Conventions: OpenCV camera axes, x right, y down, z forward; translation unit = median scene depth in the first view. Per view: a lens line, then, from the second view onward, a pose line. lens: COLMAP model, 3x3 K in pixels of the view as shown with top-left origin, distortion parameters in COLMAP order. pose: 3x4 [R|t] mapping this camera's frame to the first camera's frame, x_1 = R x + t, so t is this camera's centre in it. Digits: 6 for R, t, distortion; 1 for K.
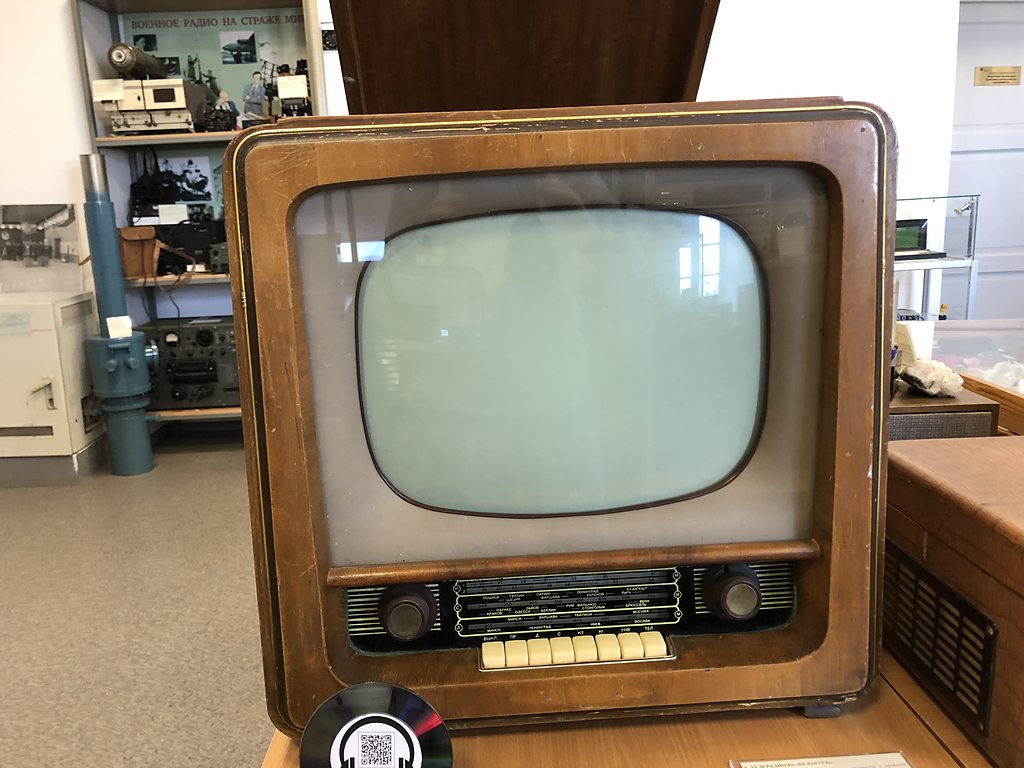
lens RADIAL K [[854.1, 0, 521.1], [0, 854.1, 387.1], [0, 0, 1]] dist [-0.003085, 0.015556]
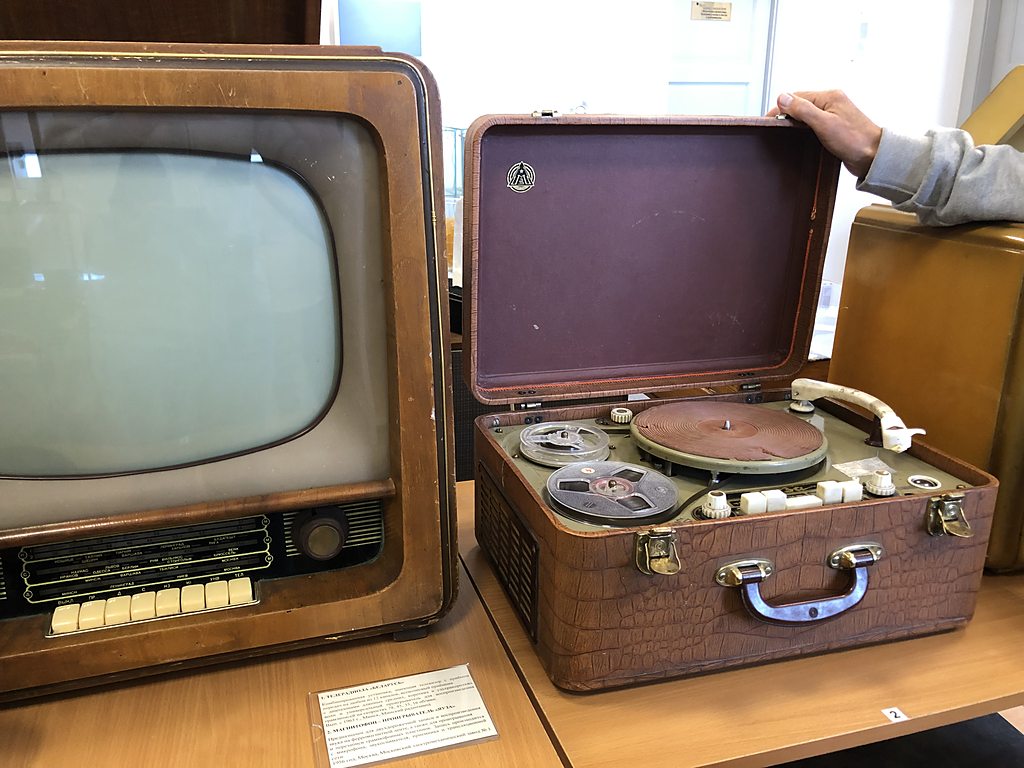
lens RADIAL K [[854.1, 0, 466.8], [0, 854.1, 400.7], [0, 0, 1]] dist [-0.003085, 0.015556]
pose [[0.965743, -0.043665, 0.255801, 0.172485], [0.017989, 0.994635, 0.101869, -0.023424], [-0.258877, -0.093778, 0.961347, -0.026754]]
